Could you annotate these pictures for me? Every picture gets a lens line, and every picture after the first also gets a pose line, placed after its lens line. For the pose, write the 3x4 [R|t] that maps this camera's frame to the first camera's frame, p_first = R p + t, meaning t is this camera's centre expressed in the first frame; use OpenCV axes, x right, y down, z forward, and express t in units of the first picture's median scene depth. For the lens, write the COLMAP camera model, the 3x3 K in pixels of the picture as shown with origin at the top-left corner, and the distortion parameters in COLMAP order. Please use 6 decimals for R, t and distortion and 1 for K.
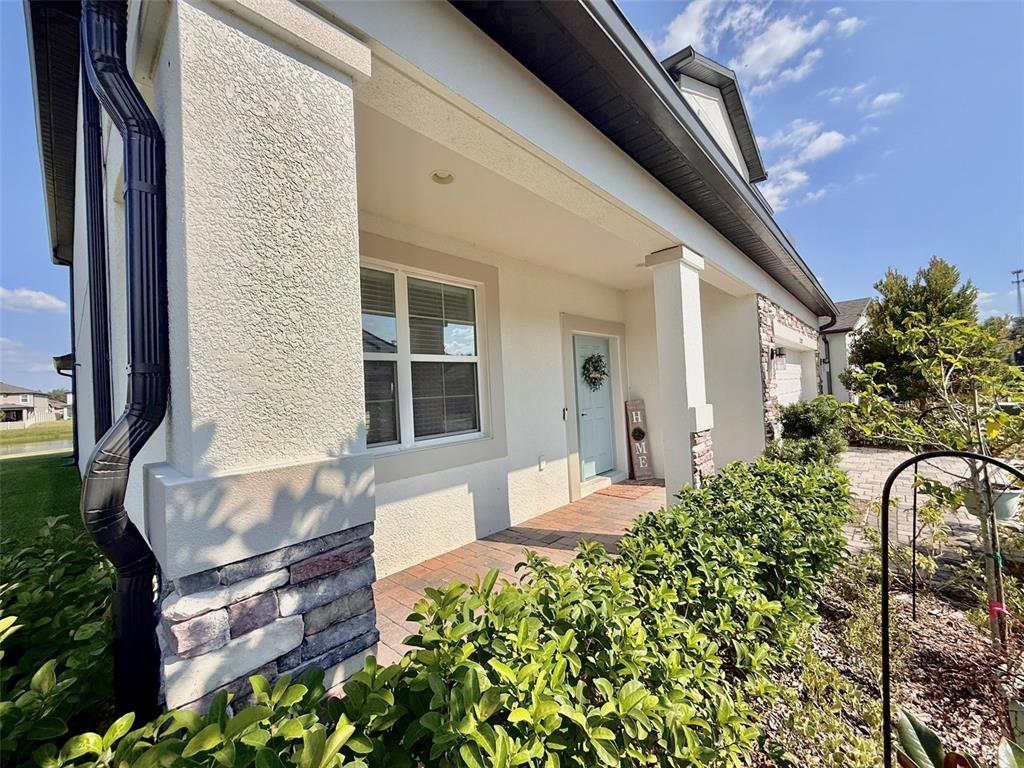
lens RADIAL K [[402.6, 0, 520.8], [0, 402.6, 393.7], [0, 0, 1]] dist [-0.001973, -0.000161]
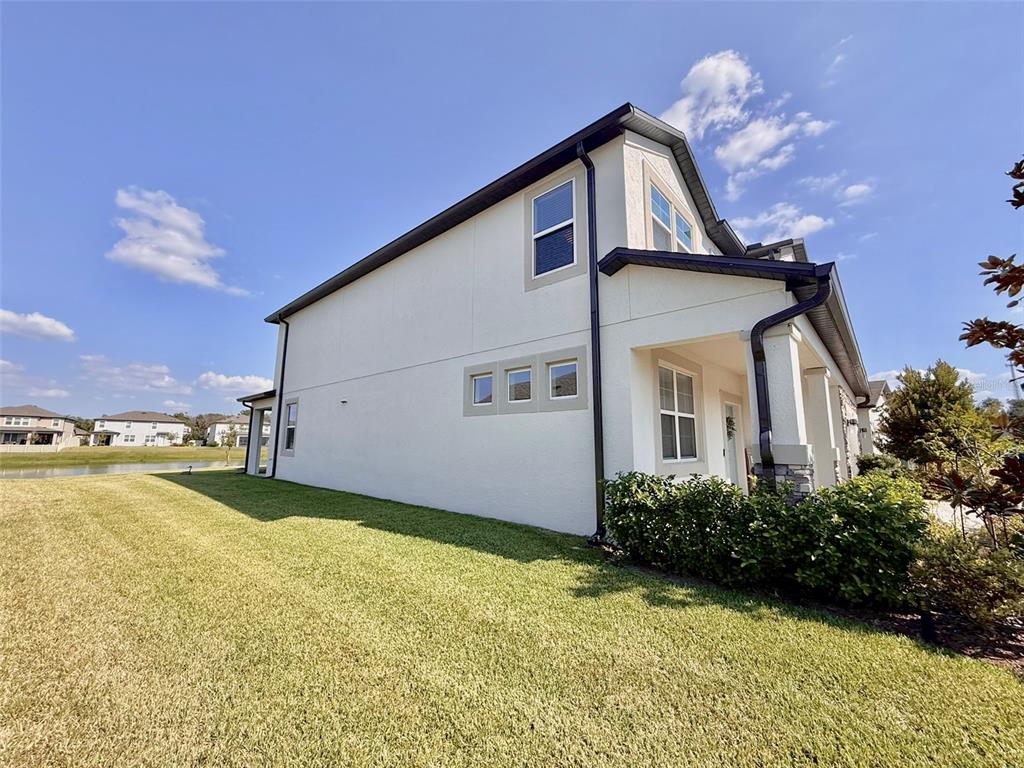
lens RADIAL K [[409.2, 0, 508.1], [0, 409.2, 382.9], [0, 0, 1]] dist [0.000235, 0.000465]
pose [[0.998325, 0.057562, -0.005782, -0.427533], [-0.057759, 0.986097, -0.155808, 0.045273], [-0.003267, 0.155881, 0.987770, -0.367994]]
